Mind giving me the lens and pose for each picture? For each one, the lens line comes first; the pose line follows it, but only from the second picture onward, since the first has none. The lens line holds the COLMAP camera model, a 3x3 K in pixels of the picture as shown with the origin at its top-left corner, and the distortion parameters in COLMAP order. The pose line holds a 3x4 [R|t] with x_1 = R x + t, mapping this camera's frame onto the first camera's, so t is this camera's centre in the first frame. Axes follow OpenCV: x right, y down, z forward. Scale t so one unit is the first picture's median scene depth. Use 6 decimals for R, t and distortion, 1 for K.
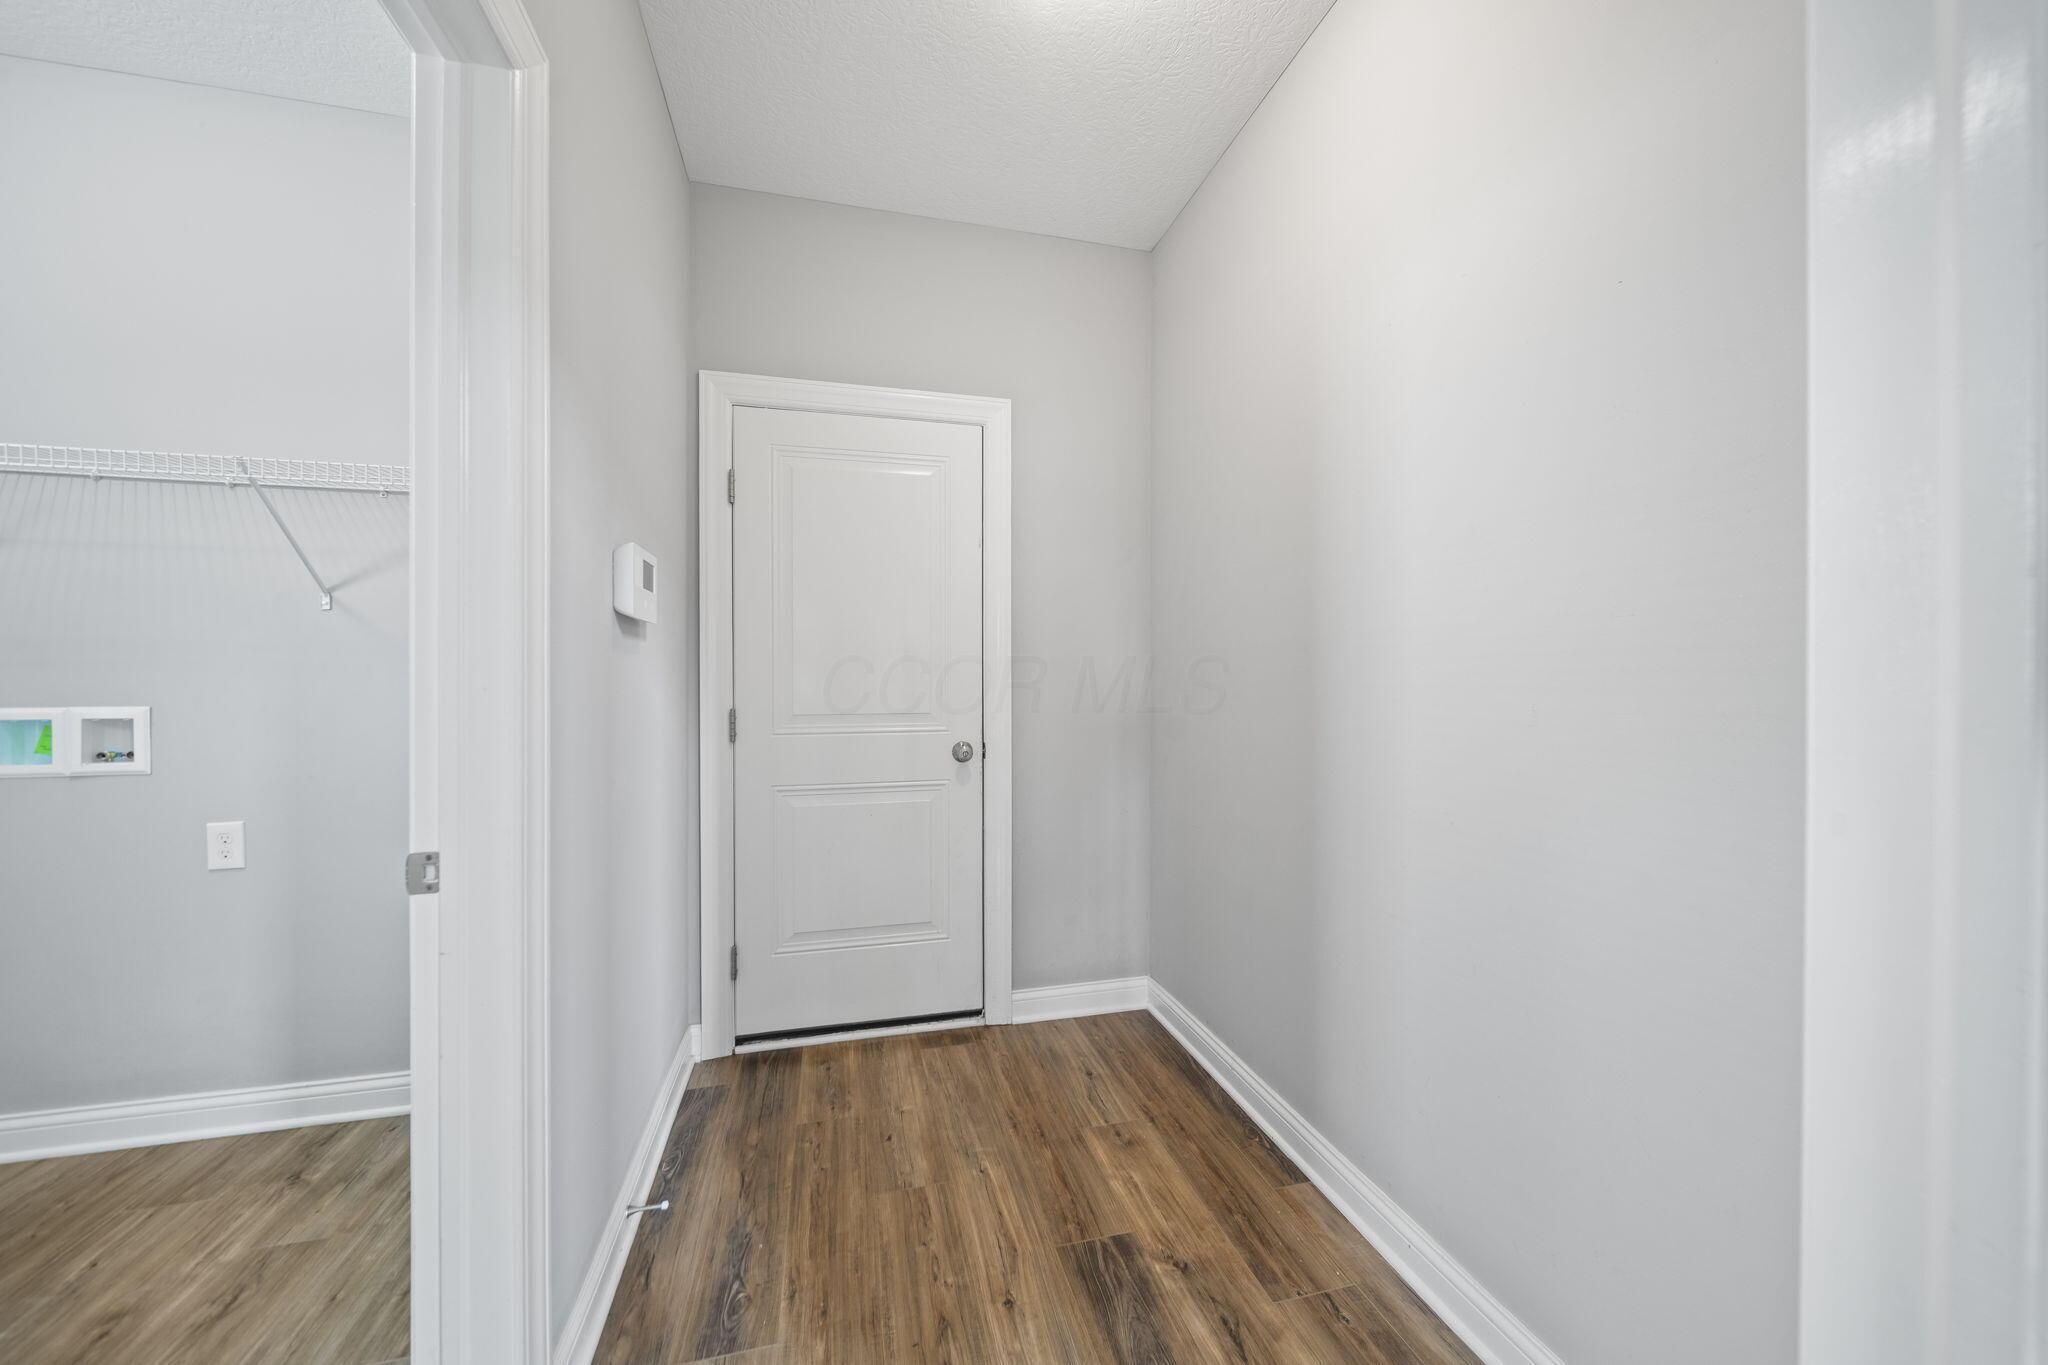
lens RADIAL K [[742.5, 0, 1011.0], [0, 742.5, 680.7], [0, 0, 1]] dist [-0.000211, 0.000519]
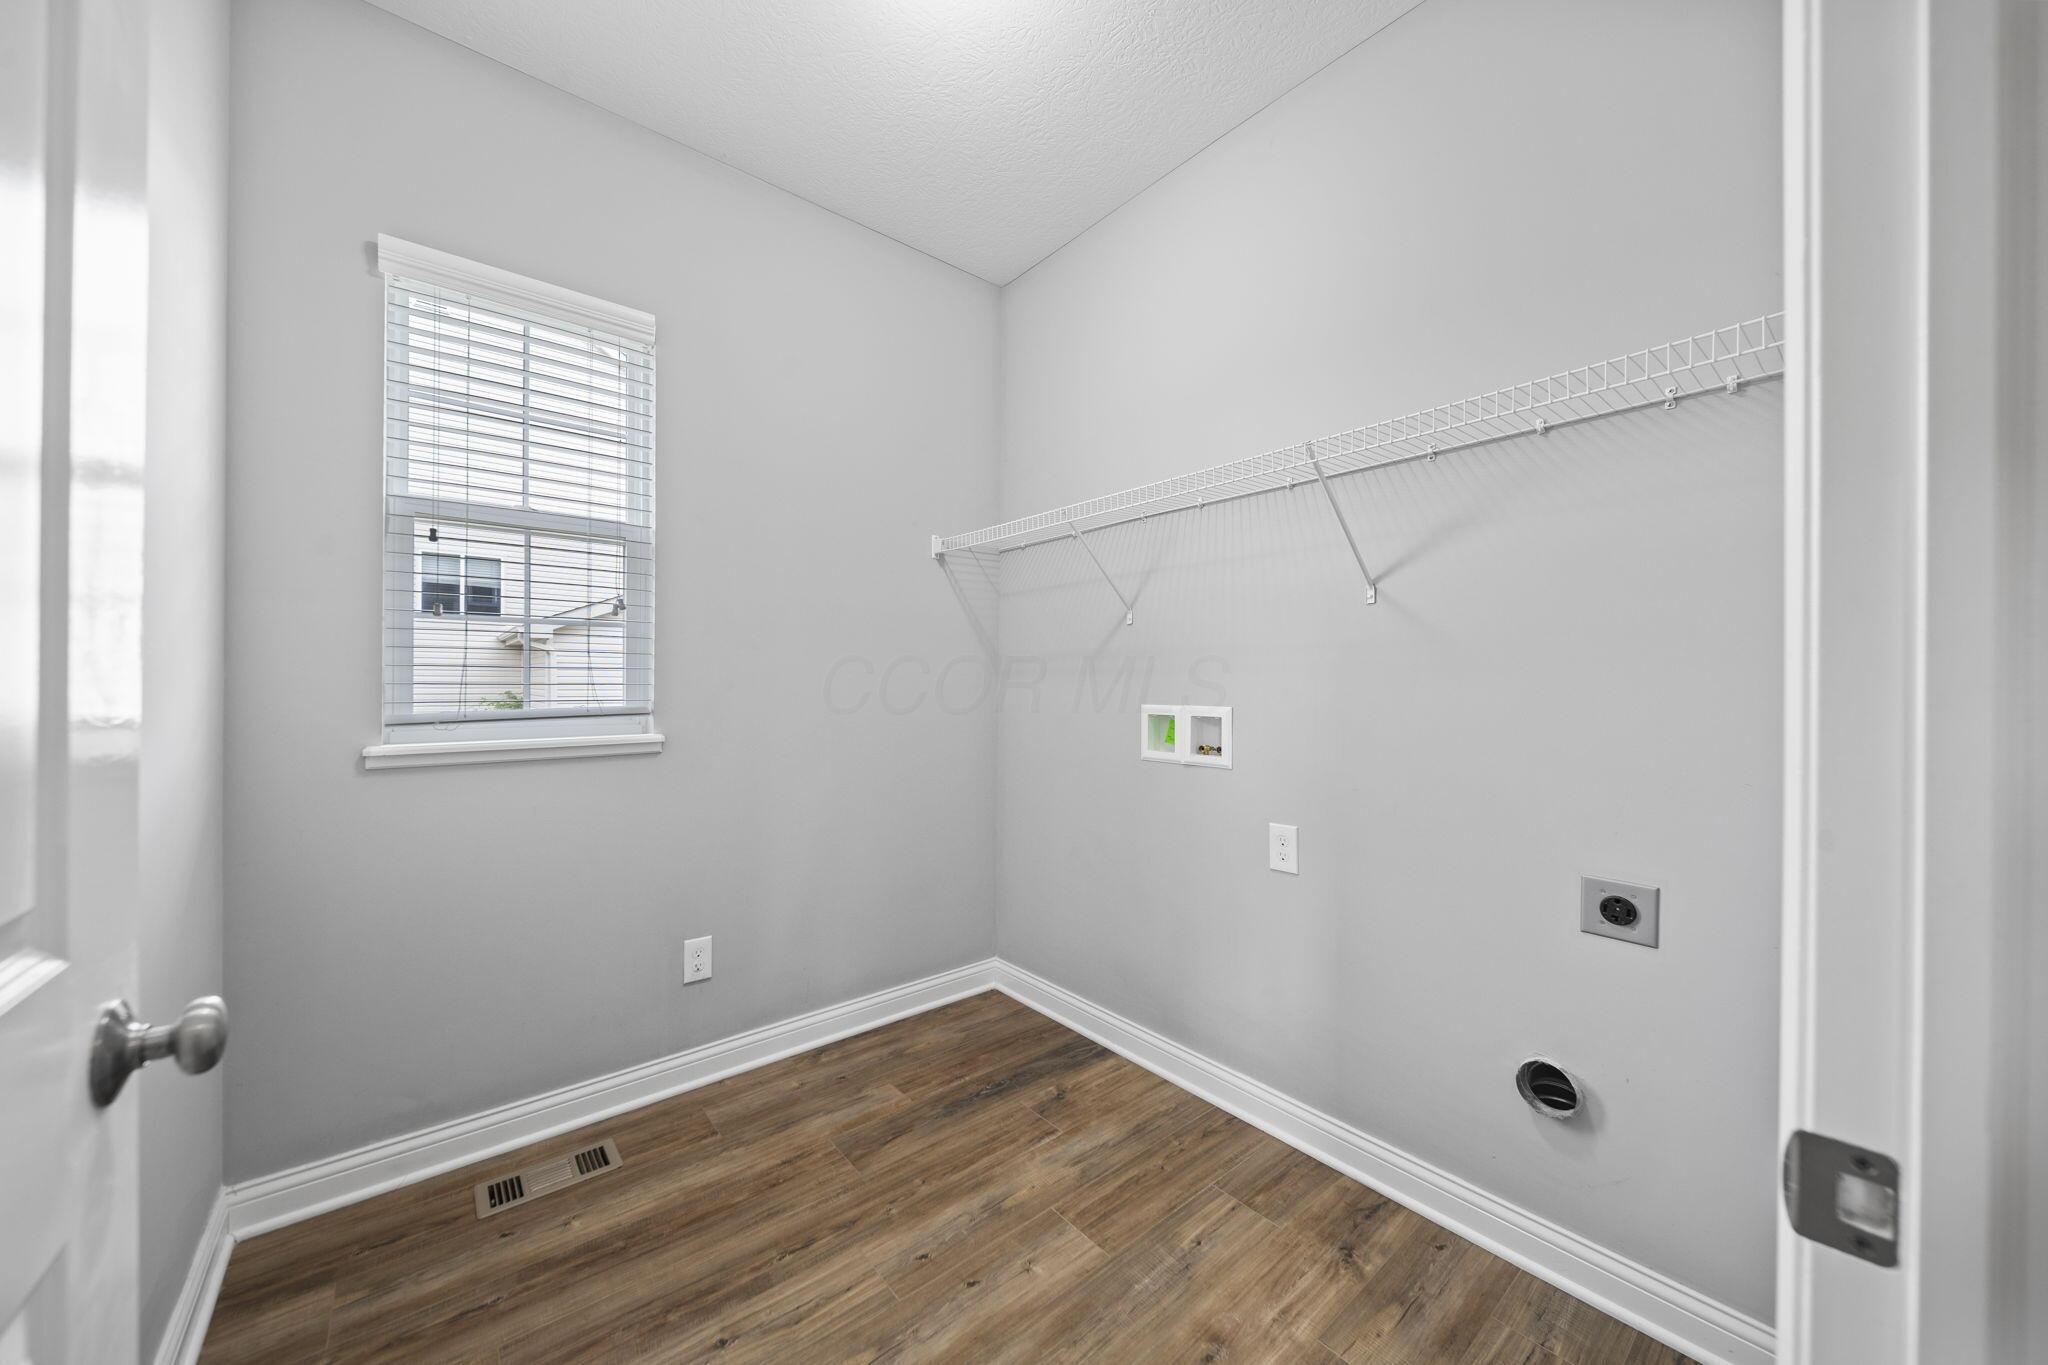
lens RADIAL K [[742.5, 0, 1015.6], [0, 742.5, 683.0], [0, 0, 1]] dist [-0.000211, 0.000519]
pose [[0.443615, 0.003857, -0.896209, -0.344894], [-0.010189, 0.999948, -0.000740, 0.004308], [0.896159, 0.009459, 0.443631, 0.248494]]
